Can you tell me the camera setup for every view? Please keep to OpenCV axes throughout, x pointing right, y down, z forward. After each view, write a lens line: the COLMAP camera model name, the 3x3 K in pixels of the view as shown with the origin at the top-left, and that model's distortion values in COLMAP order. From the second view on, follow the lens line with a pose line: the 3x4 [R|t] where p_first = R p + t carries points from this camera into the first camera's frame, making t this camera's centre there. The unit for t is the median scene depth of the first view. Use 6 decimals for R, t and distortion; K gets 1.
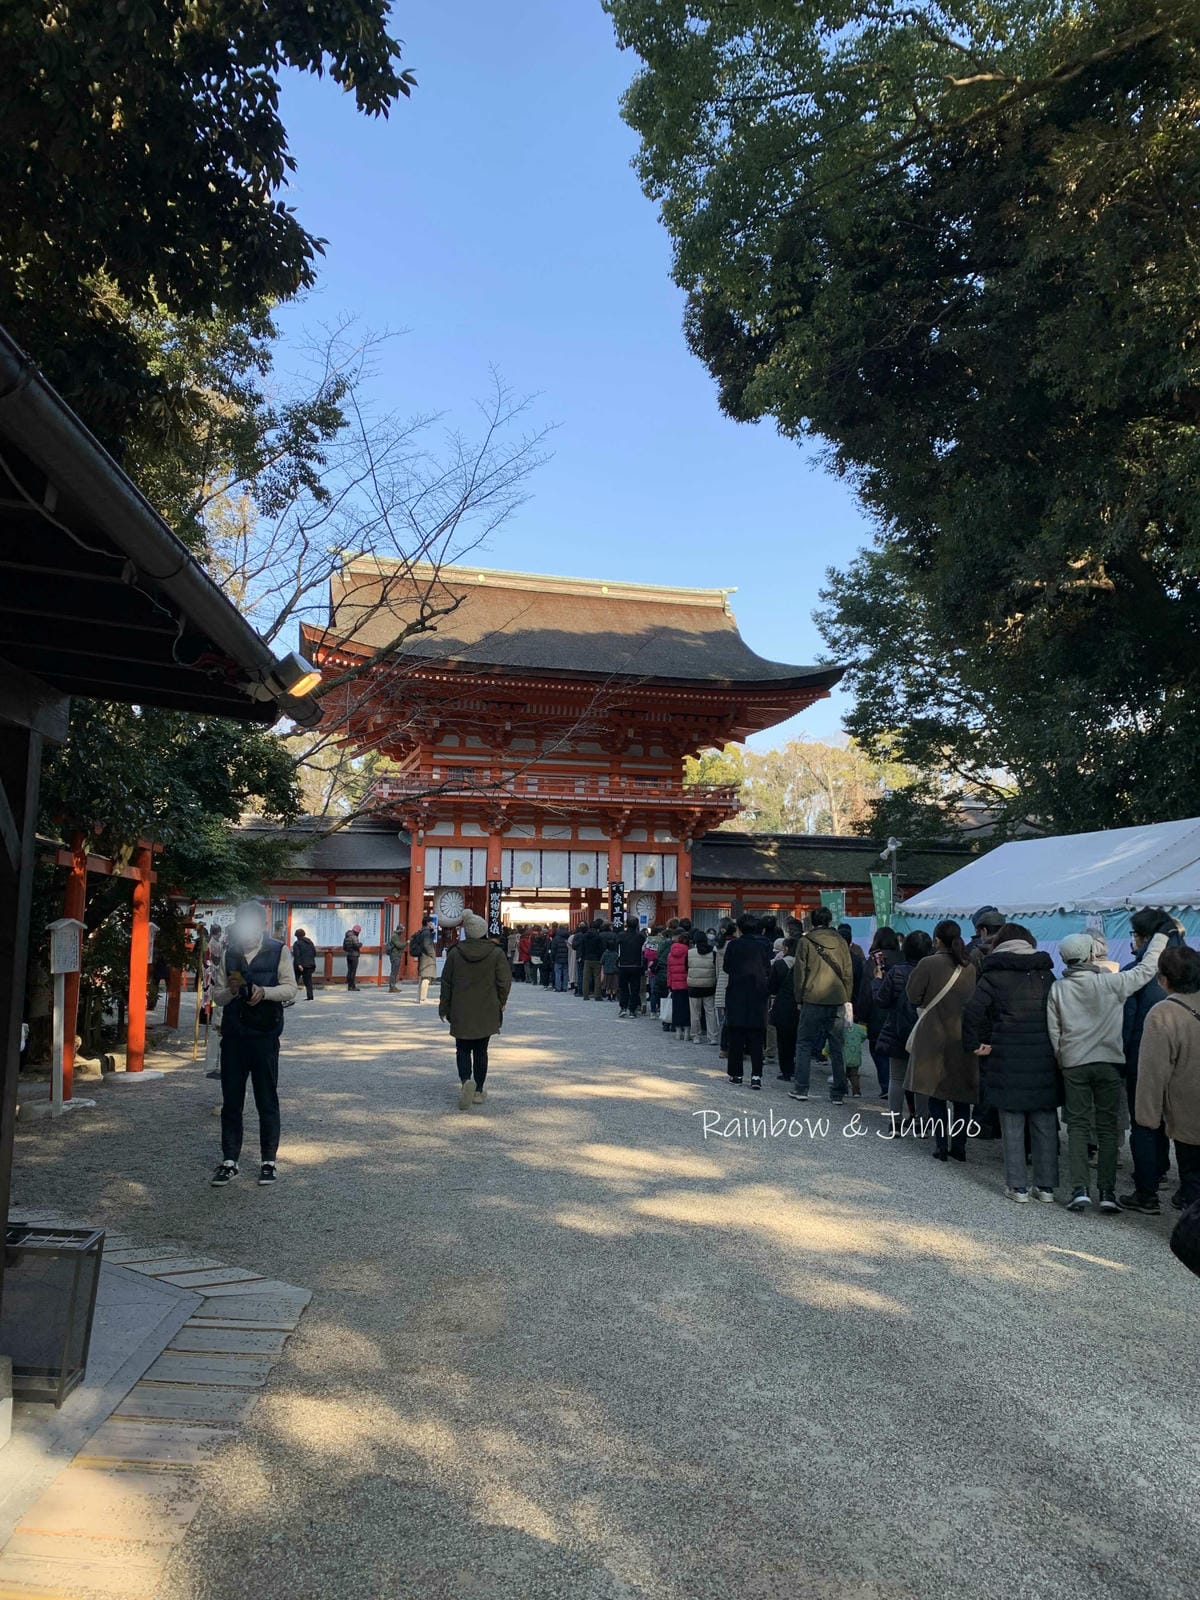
lens RADIAL K [[1222.6, 0, 600.6], [0, 1222.6, 799.7], [0, 0, 1]] dist [0.031970, -0.010688]
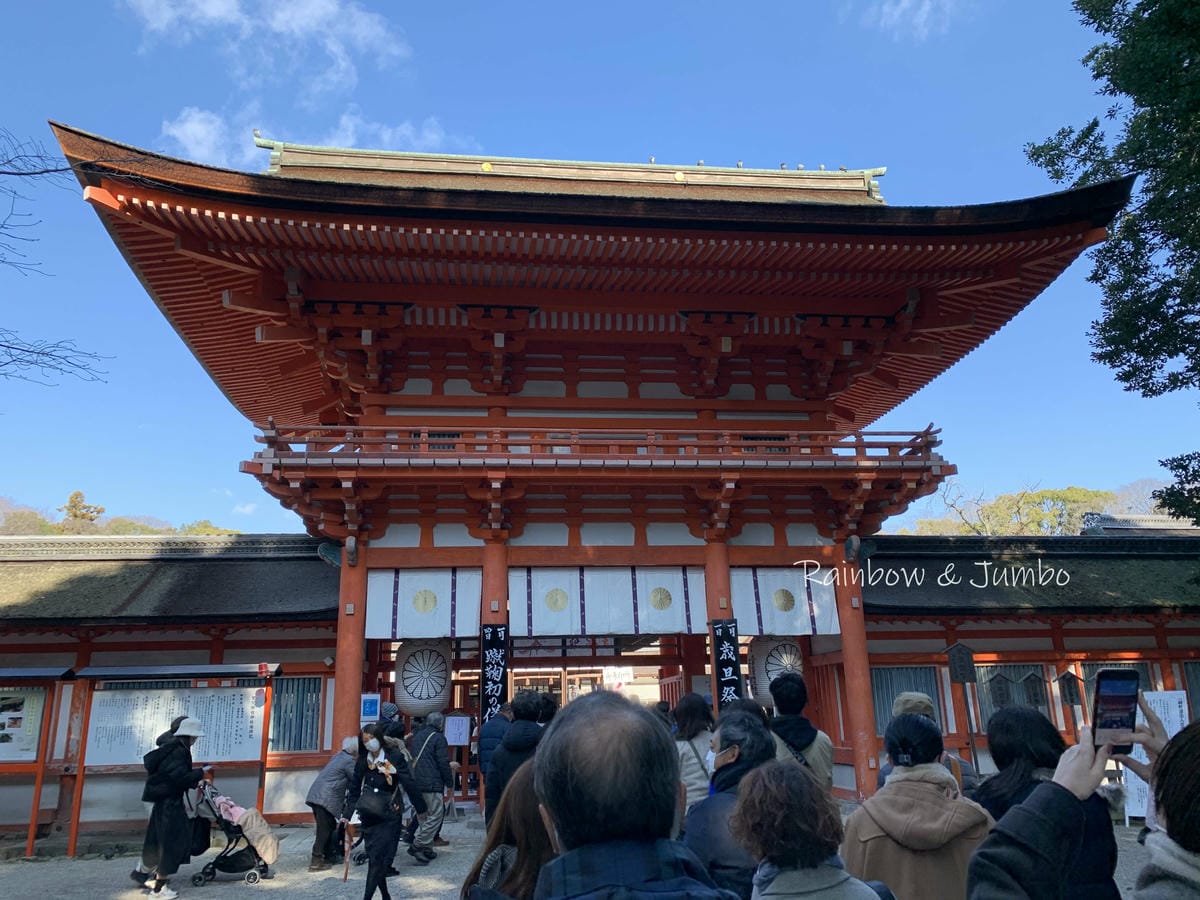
lens RADIAL K [[917.0, 0, 580.1], [0, 917.0, 442.9], [0, 0, 1]] dist [0.031970, -0.010688]
pose [[0.981483, -0.079738, -0.174163, 0.028093], [0.049406, 0.983853, -0.172022, 0.056817], [0.185068, 0.160232, 0.969575, 0.580729]]
